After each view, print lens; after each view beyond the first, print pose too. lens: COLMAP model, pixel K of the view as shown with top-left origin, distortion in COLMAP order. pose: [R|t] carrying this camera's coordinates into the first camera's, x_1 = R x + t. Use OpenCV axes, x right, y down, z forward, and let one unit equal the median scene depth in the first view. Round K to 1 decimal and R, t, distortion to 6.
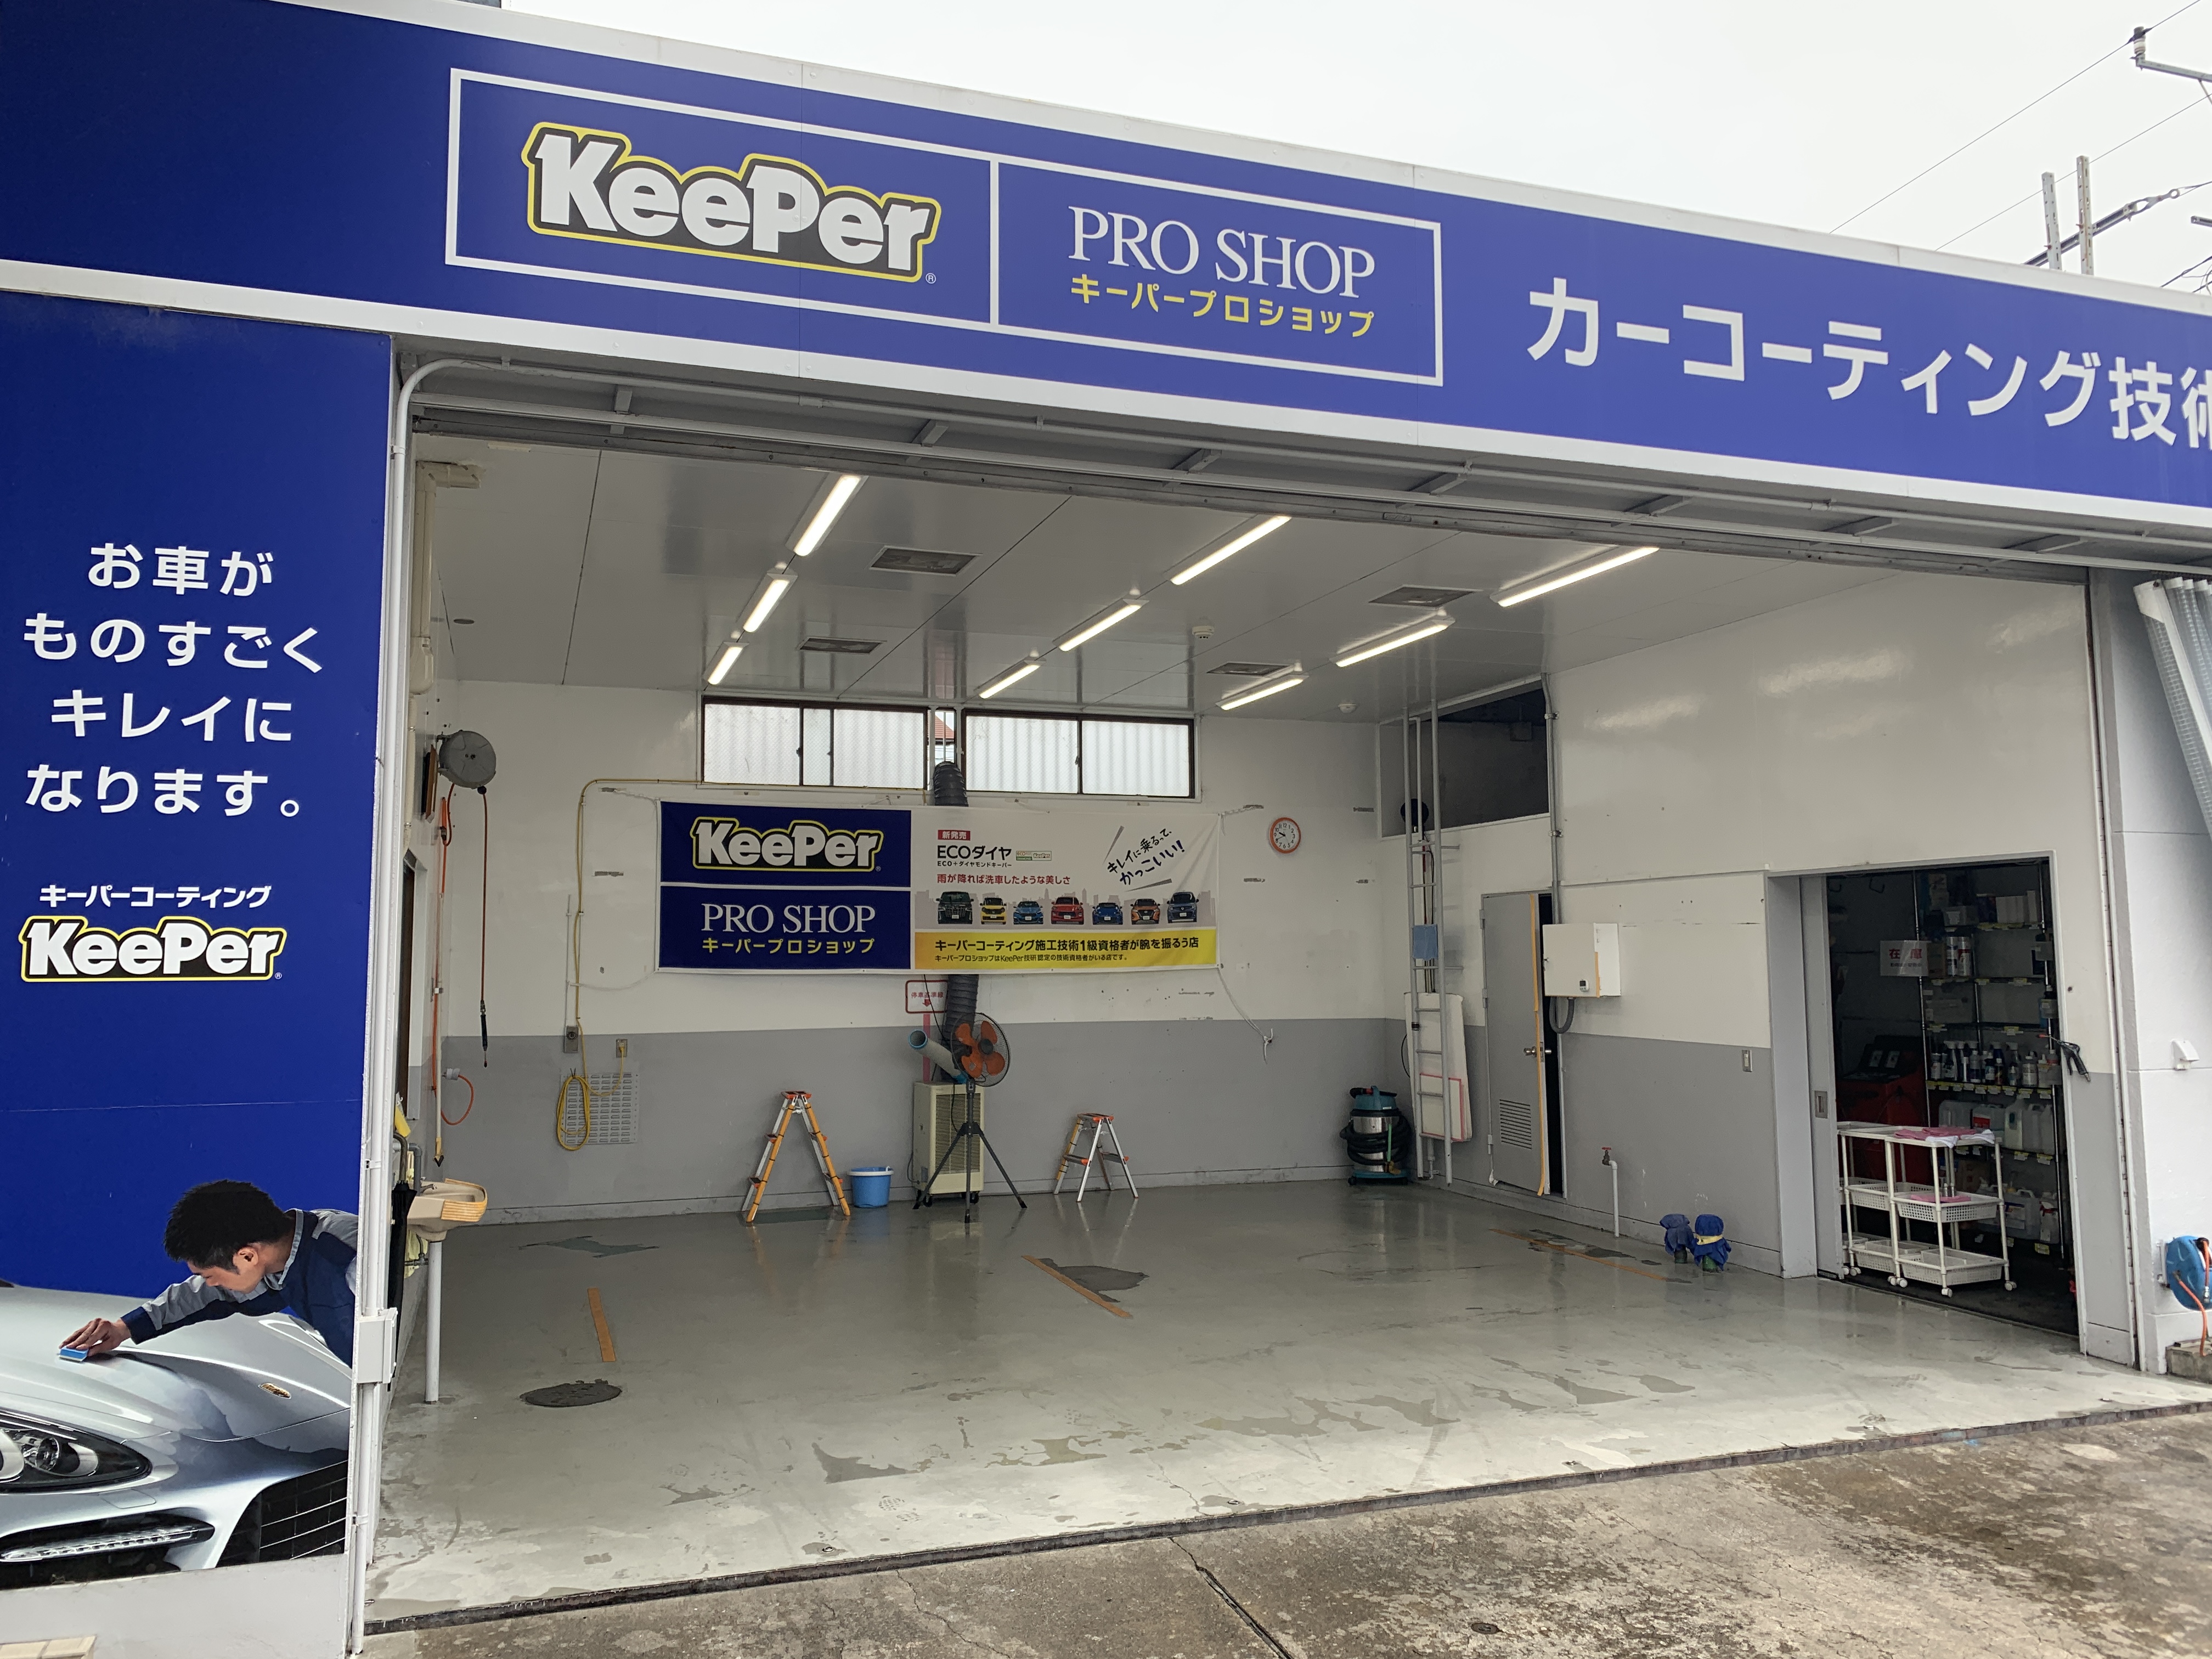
lens RADIAL K [[1682.3, 0, 1118.1], [0, 1682.3, 814.6], [0, 0, 1]] dist [0.038249, -0.040780]
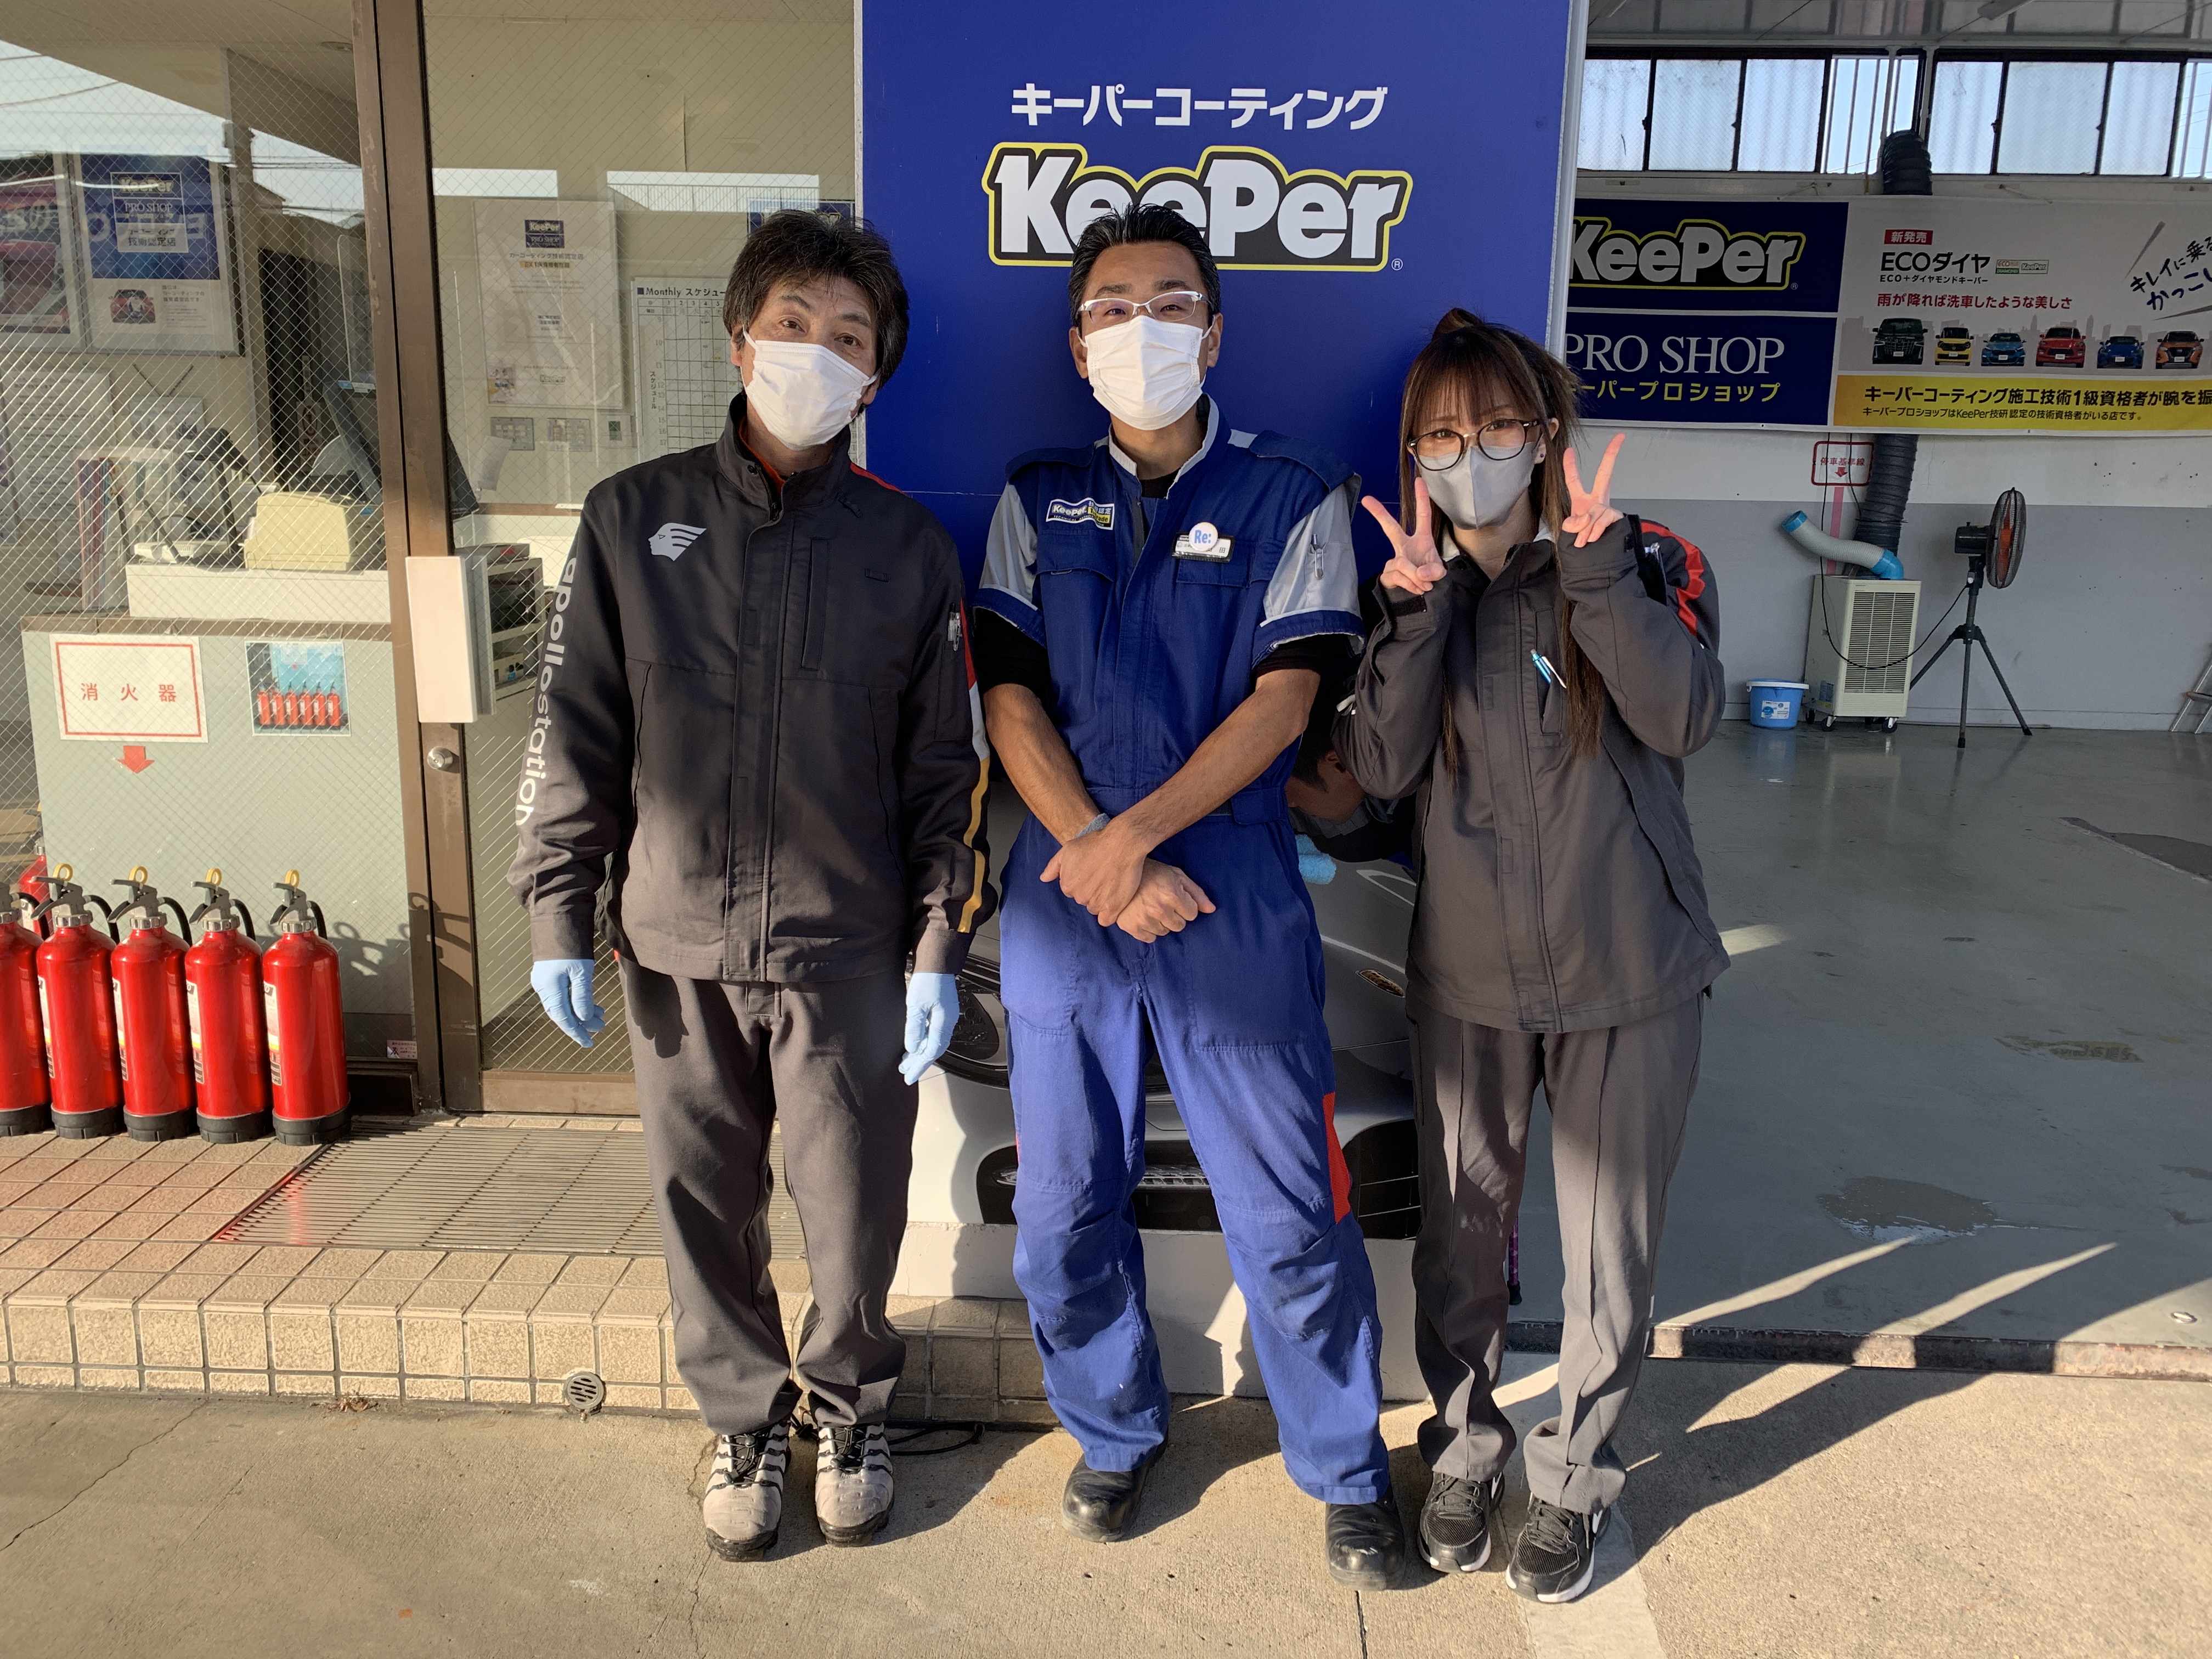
lens RADIAL K [[1682.3, 0, 1100.6], [0, 1682.3, 818.1], [0, 0, 1]] dist [0.038249, -0.040780]
pose [[0.926503, 0.102233, -0.362134, -0.240698], [0.007542, 0.957147, 0.289504, 0.069531], [0.376213, -0.270958, 0.886028, 0.287350]]
